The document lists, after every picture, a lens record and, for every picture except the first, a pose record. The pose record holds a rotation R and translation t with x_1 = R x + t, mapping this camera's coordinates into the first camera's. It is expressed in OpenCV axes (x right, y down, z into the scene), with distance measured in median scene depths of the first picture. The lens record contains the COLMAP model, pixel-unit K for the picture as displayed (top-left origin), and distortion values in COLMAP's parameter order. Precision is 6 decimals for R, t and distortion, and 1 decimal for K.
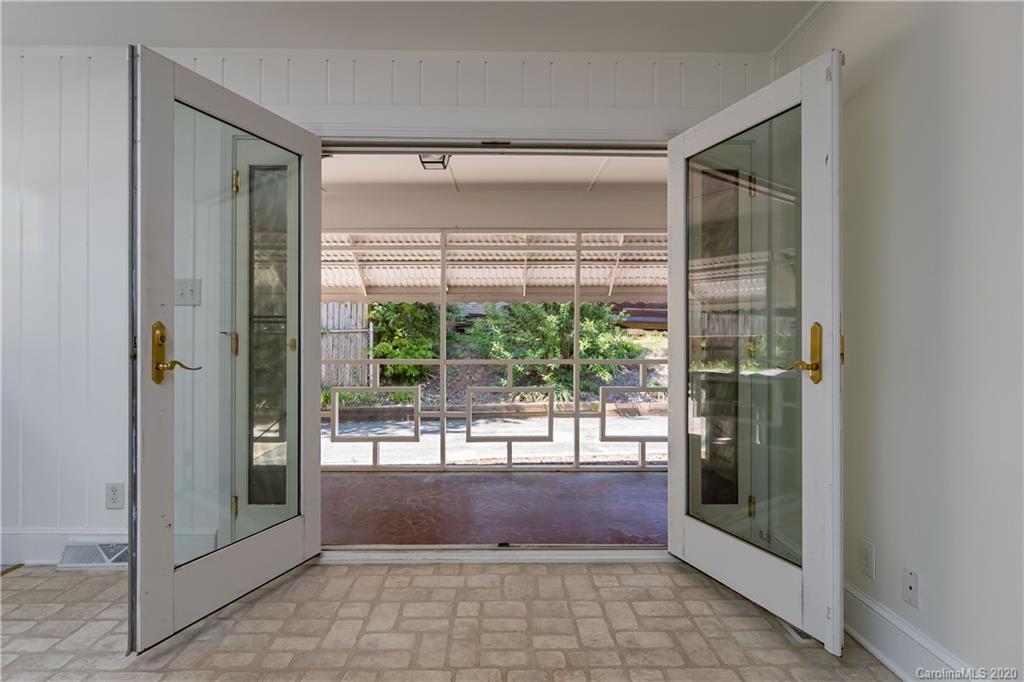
lens RADIAL K [[552.2, 0, 512.0], [0, 552.2, 341.0], [0, 0, 1]] dist [-0.000031, 0.000021]
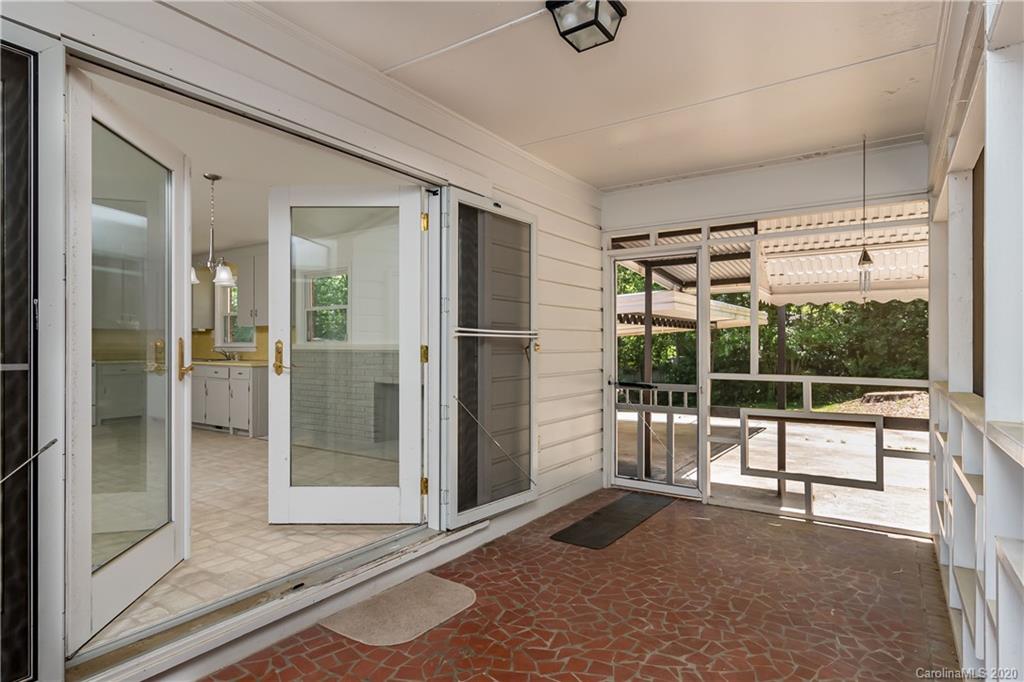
lens RADIAL K [[552.2, 0, 512.0], [0, 552.2, 341.0], [0, 0, 1]] dist [-0.000031, 0.000021]
pose [[-0.581841, -0.003156, -0.813296, 0.619521], [-0.000516, 0.999994, -0.003511, -0.020843], [0.813302, -0.001623, -0.581839, 2.213724]]
